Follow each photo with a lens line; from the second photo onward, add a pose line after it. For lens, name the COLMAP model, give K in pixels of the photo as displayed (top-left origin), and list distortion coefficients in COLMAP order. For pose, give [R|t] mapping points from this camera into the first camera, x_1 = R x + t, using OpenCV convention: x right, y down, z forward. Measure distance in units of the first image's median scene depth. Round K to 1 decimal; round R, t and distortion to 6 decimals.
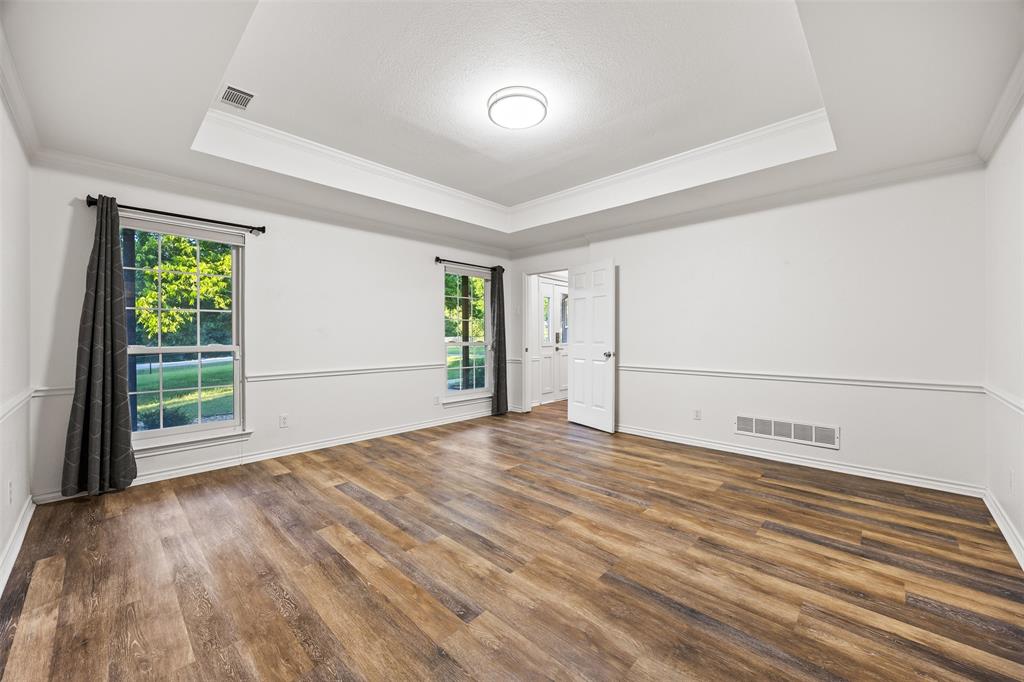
lens RADIAL K [[395.4, 0, 511.0], [0, 395.4, 335.6], [0, 0, 1]] dist [0.000539, 0.000060]
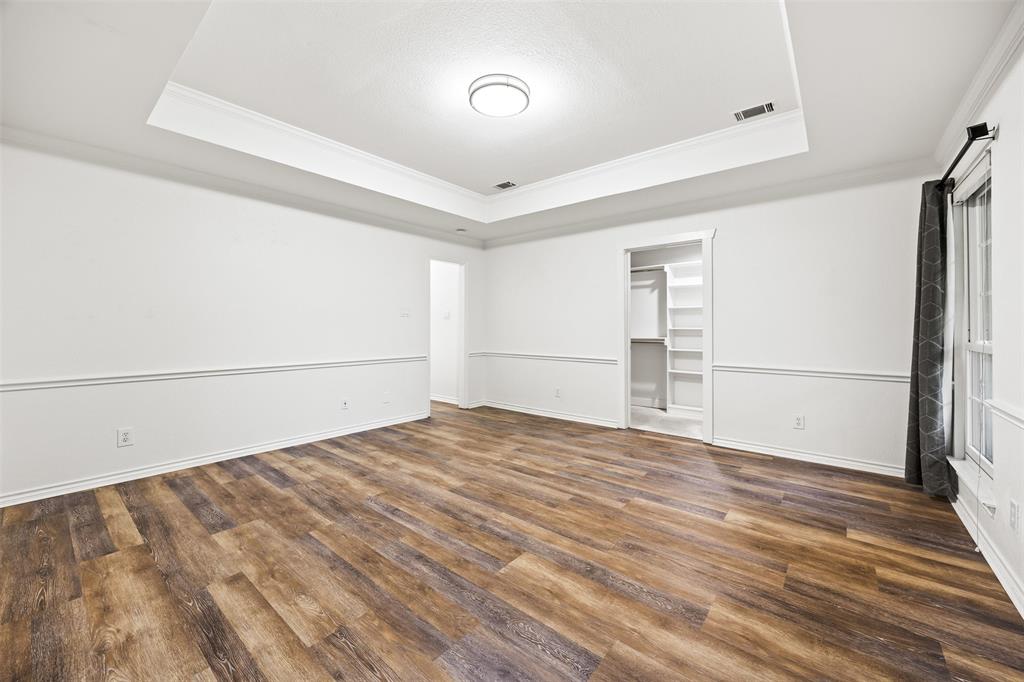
lens RADIAL K [[395.4, 0, 510.9], [0, 395.4, 331.2], [0, 0, 1]] dist [0.000539, 0.000060]
pose [[-0.997244, -0.001194, -0.074181, 0.061432], [-0.002024, 0.999936, 0.011118, -0.003912], [0.074163, 0.011237, -0.997183, 1.964308]]
